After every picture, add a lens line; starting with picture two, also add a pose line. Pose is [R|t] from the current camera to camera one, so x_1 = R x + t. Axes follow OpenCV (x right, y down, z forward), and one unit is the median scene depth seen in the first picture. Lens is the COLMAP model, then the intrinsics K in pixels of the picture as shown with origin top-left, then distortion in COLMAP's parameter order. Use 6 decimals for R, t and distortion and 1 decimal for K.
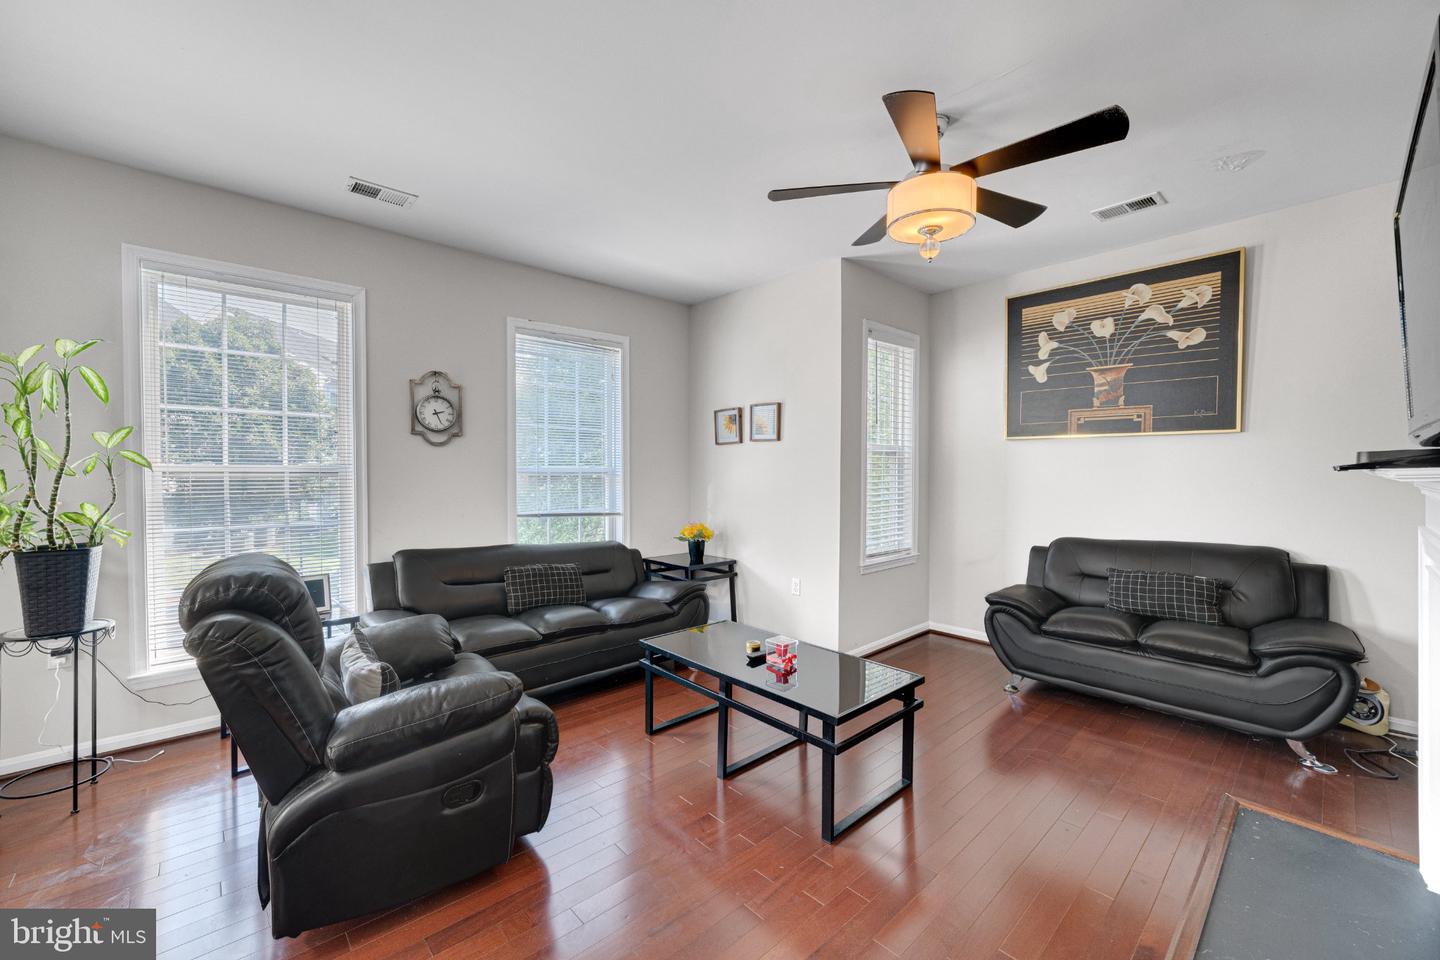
lens RADIAL K [[570.8, 0, 716.5], [0, 570.8, 481.5], [0, 0, 1]] dist [-0.011616, 0.004815]
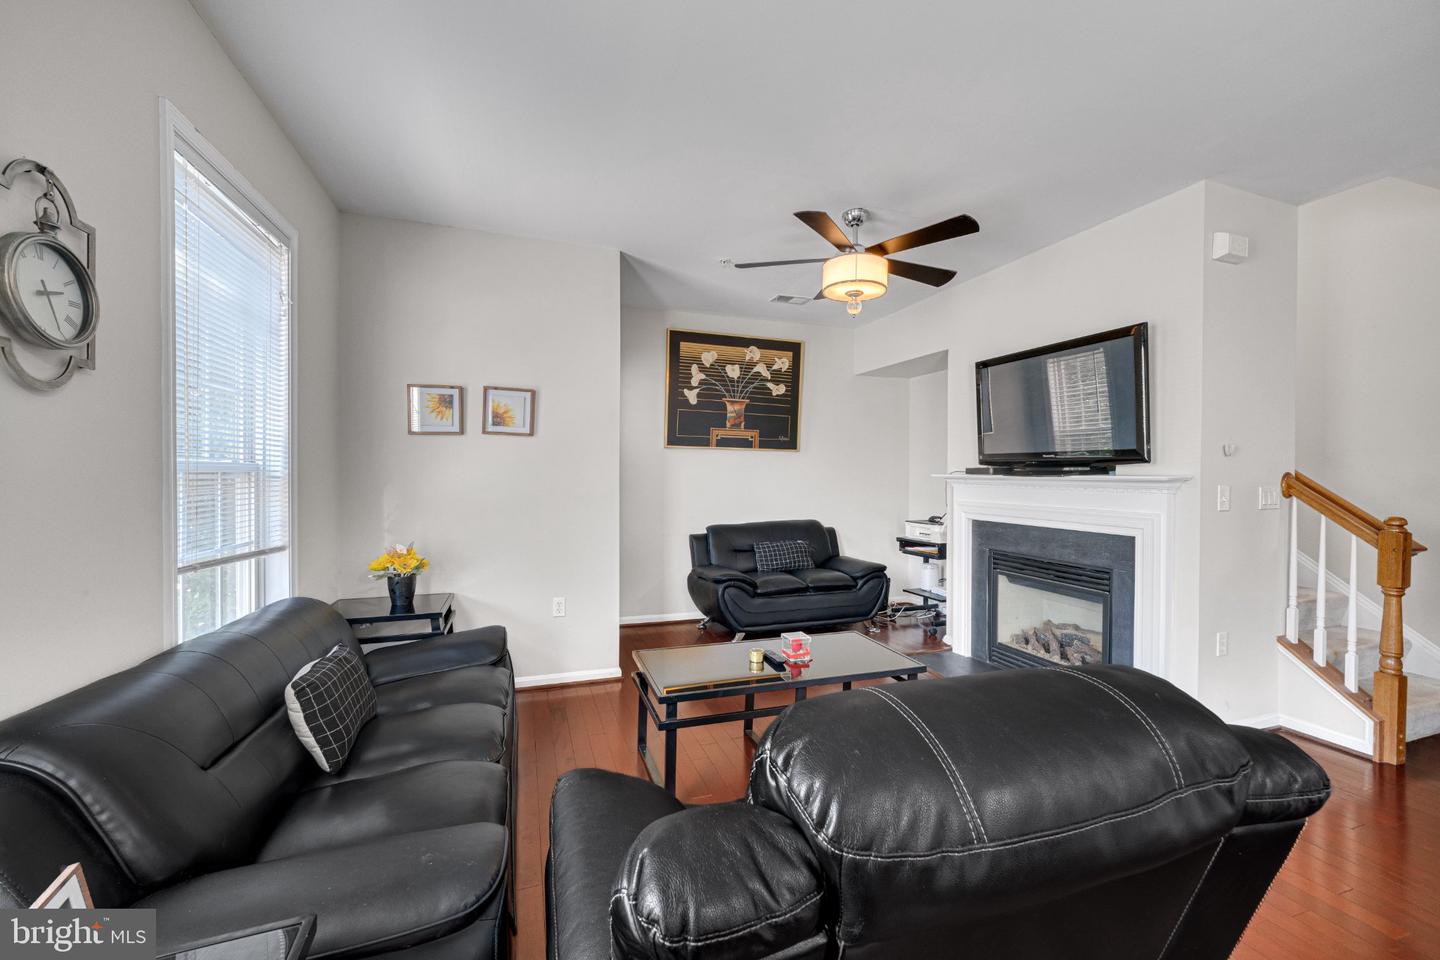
lens RADIAL K [[570.8, 0, 716.5], [0, 570.8, 481.5], [0, 0, 1]] dist [-0.011616, 0.004815]
pose [[0.401536, -0.006081, 0.915823, -0.604489], [0.009243, 0.999954, 0.002587, -0.005929], [-0.915797, 0.007426, 0.401573, 0.477016]]
